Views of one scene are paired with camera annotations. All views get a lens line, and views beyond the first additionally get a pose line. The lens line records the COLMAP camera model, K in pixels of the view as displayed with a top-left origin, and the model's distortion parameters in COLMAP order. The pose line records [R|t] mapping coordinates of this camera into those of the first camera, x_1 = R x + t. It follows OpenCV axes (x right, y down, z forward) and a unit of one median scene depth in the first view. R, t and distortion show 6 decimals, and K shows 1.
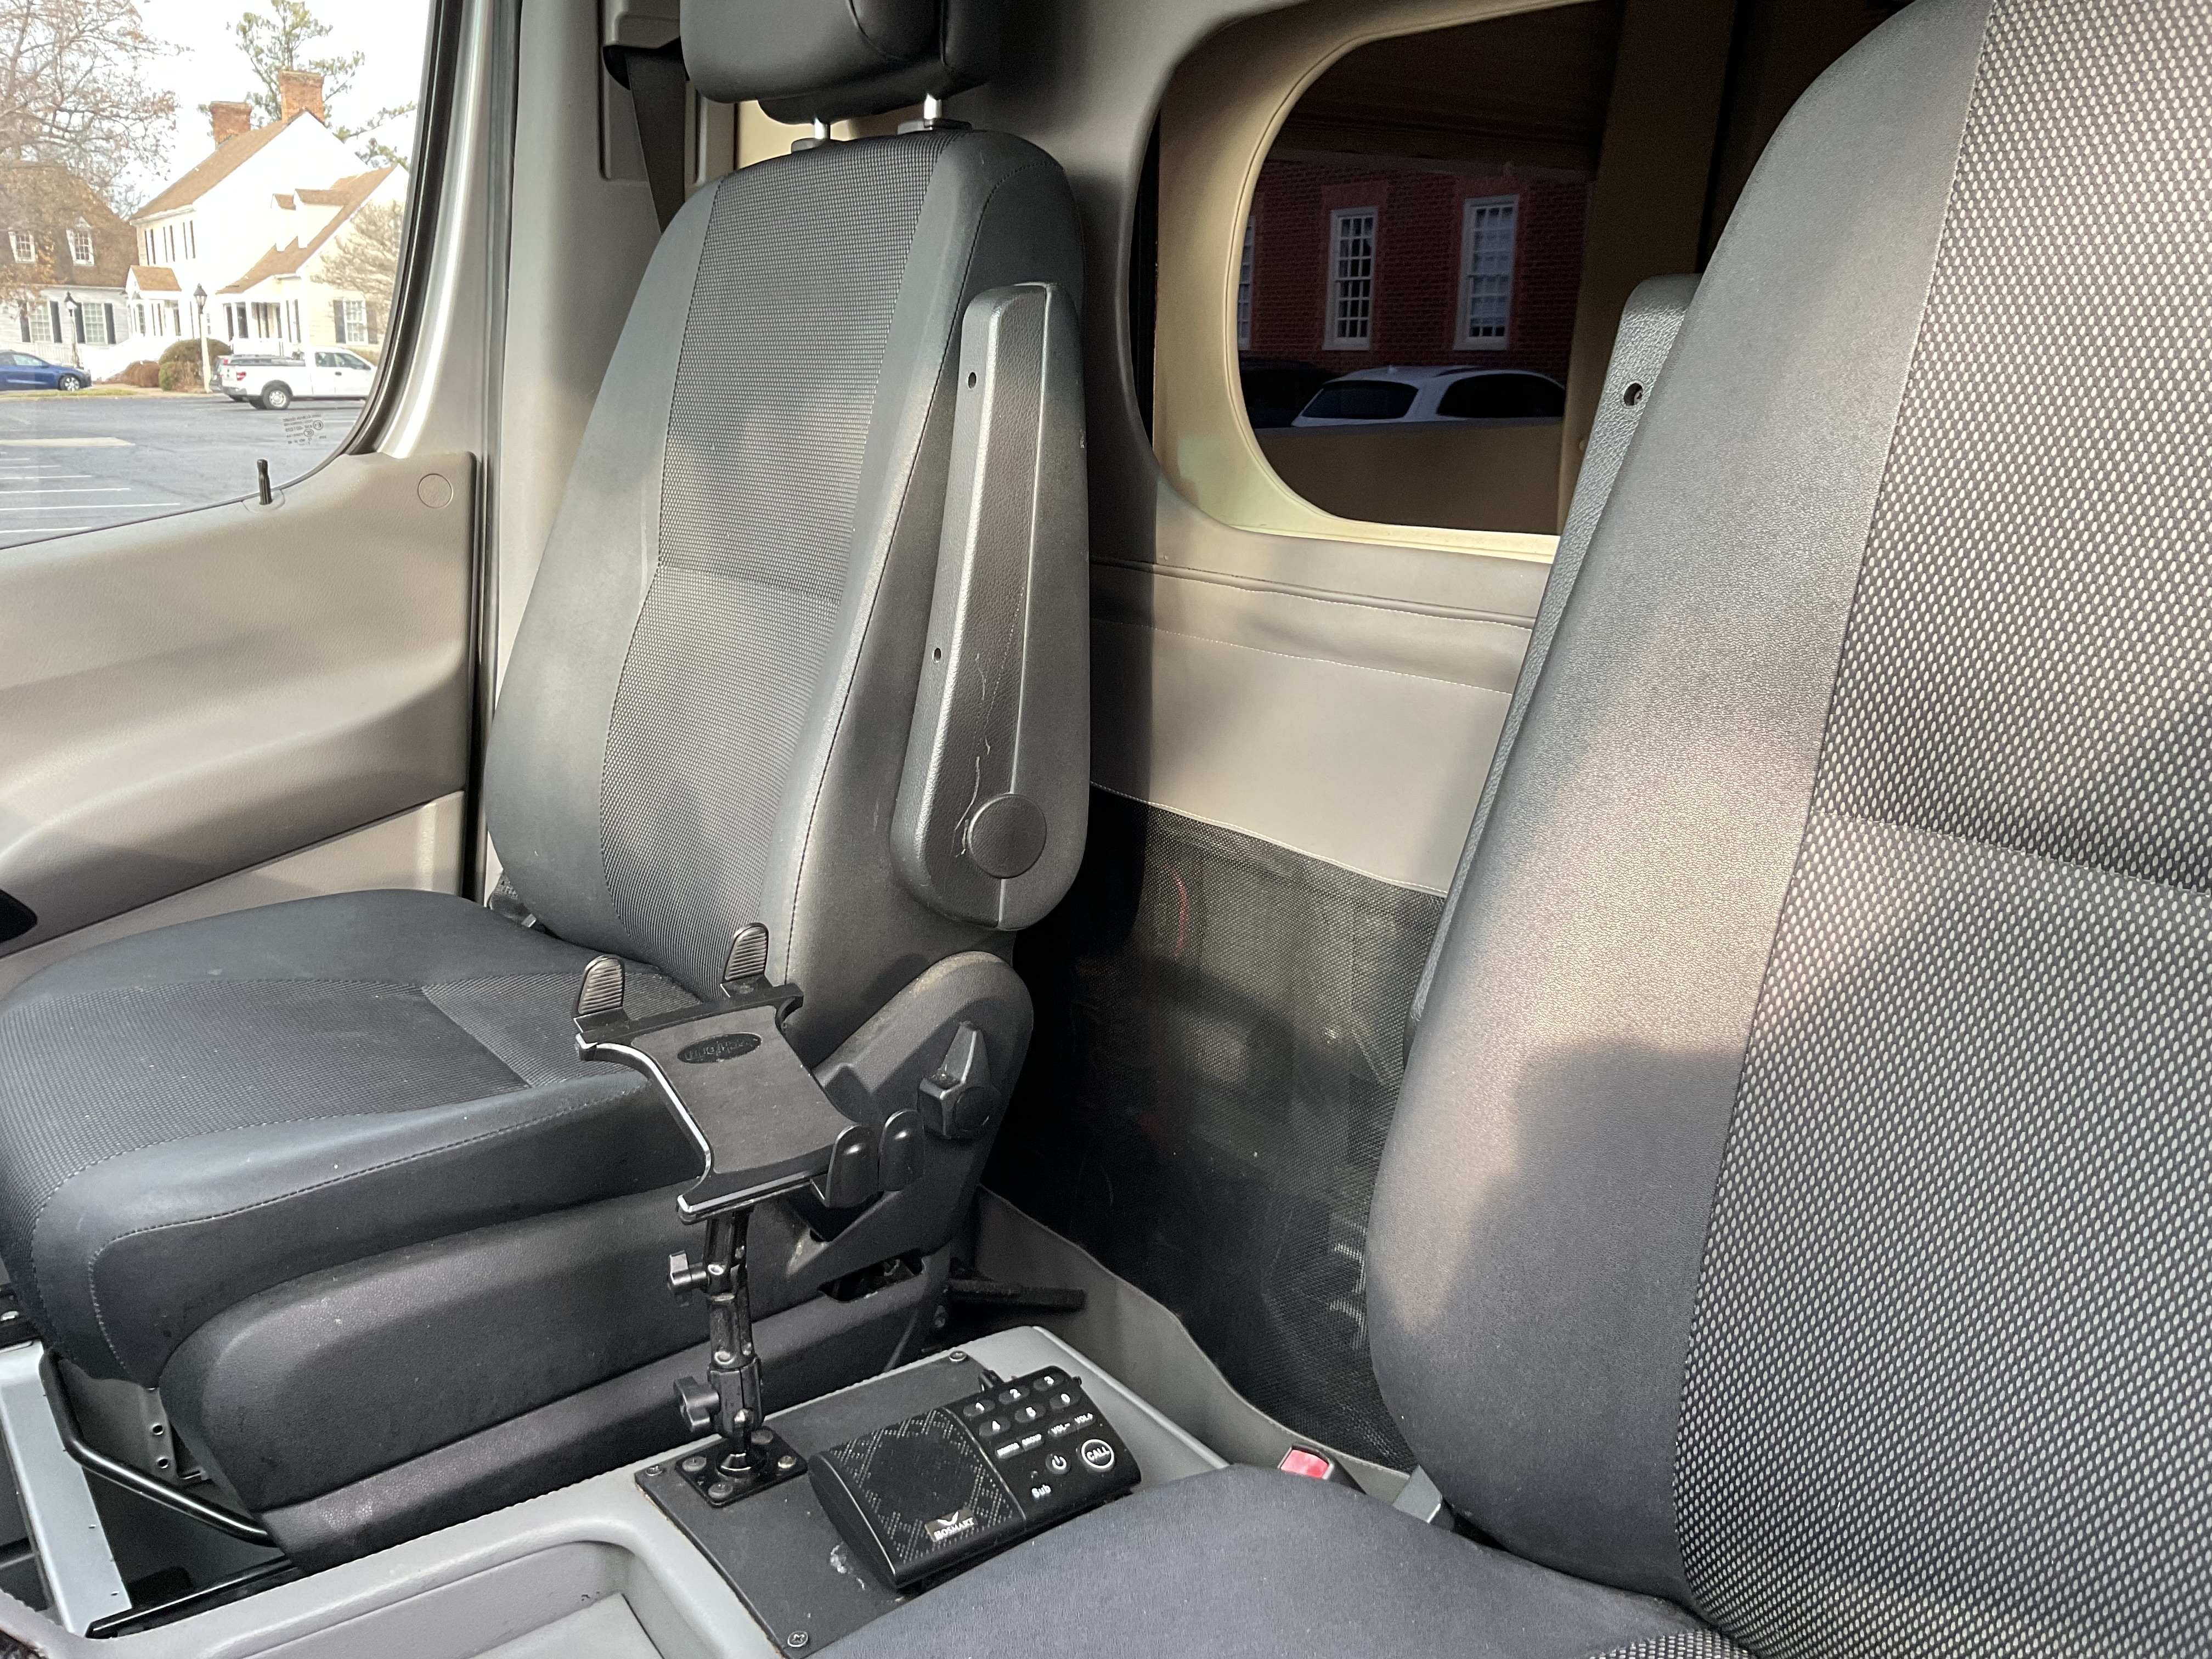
lens RADIAL K [[1903.1, 0, 1106.2], [0, 1903.1, 828.6], [0, 0, 1]] dist [-0.010832, -0.002290]
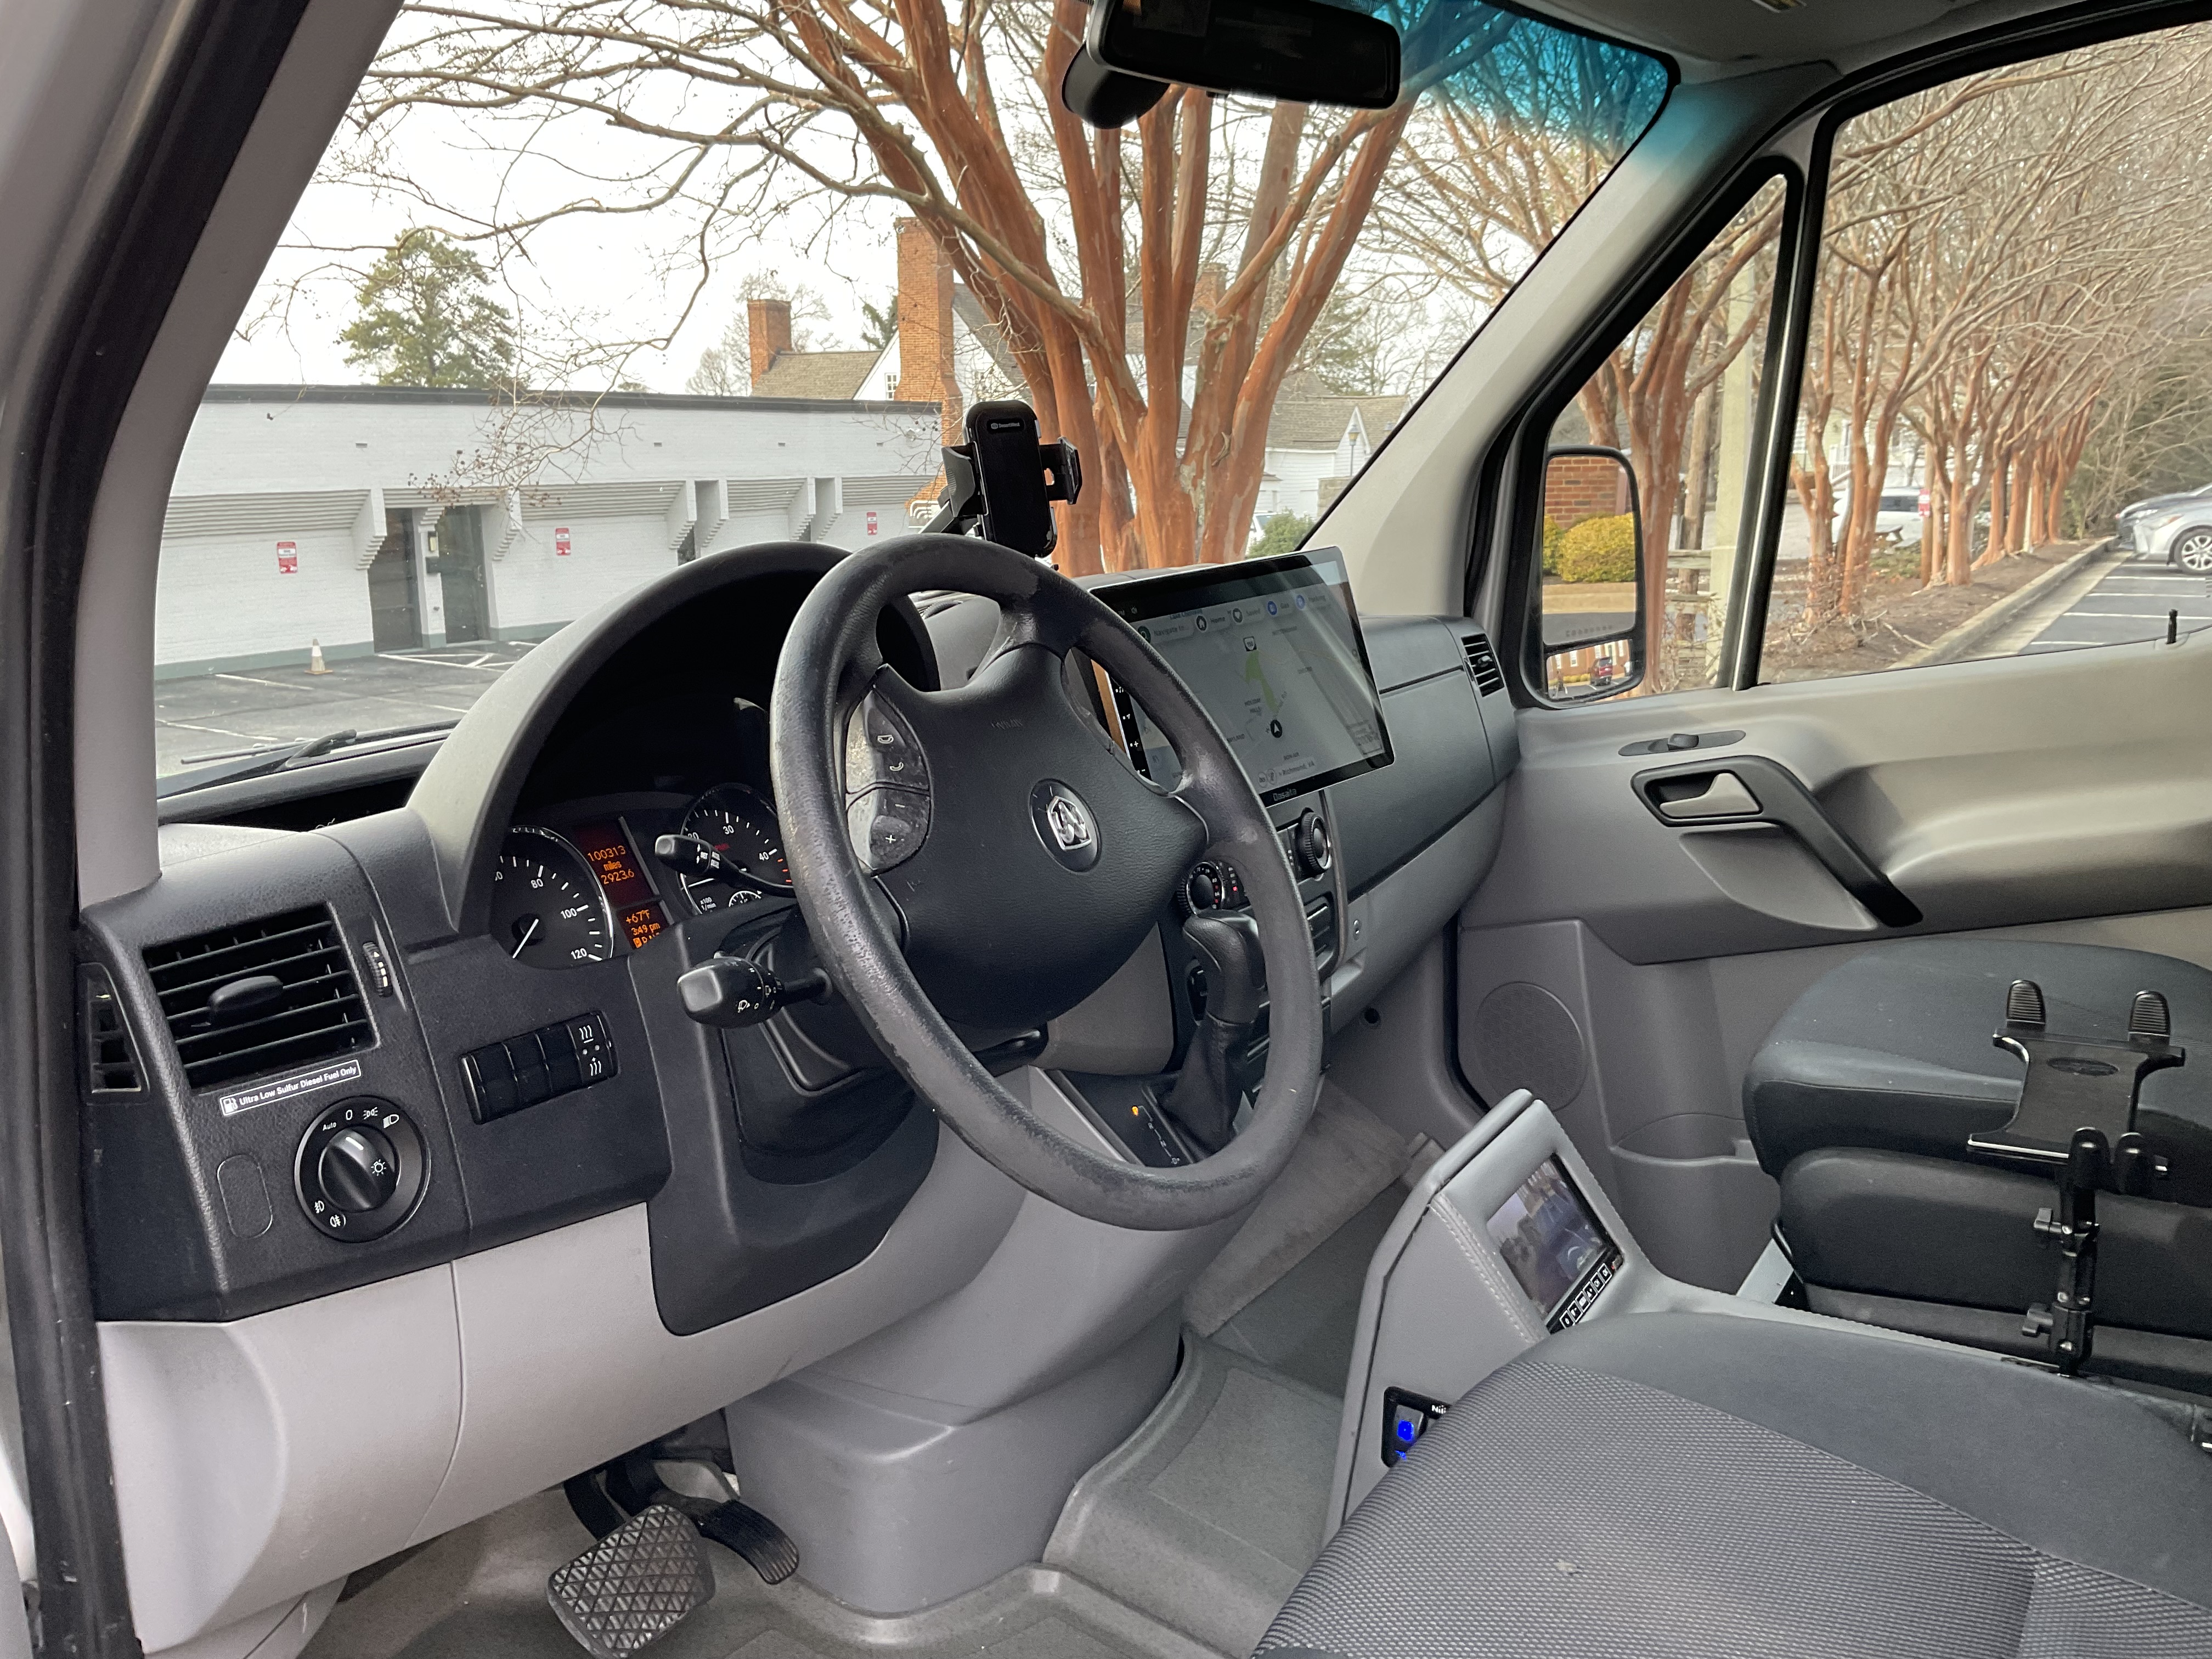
lens RADIAL K [[1903.1, 0, 1107.0], [0, 1903.1, 827.6], [0, 0, 1]] dist [-0.010832, -0.002290]
pose [[0.390439, 0.181732, -0.902513, 0.709349], [-0.217608, 0.970762, 0.101335, -0.038602], [0.894541, 0.156829, 0.418570, -0.240690]]
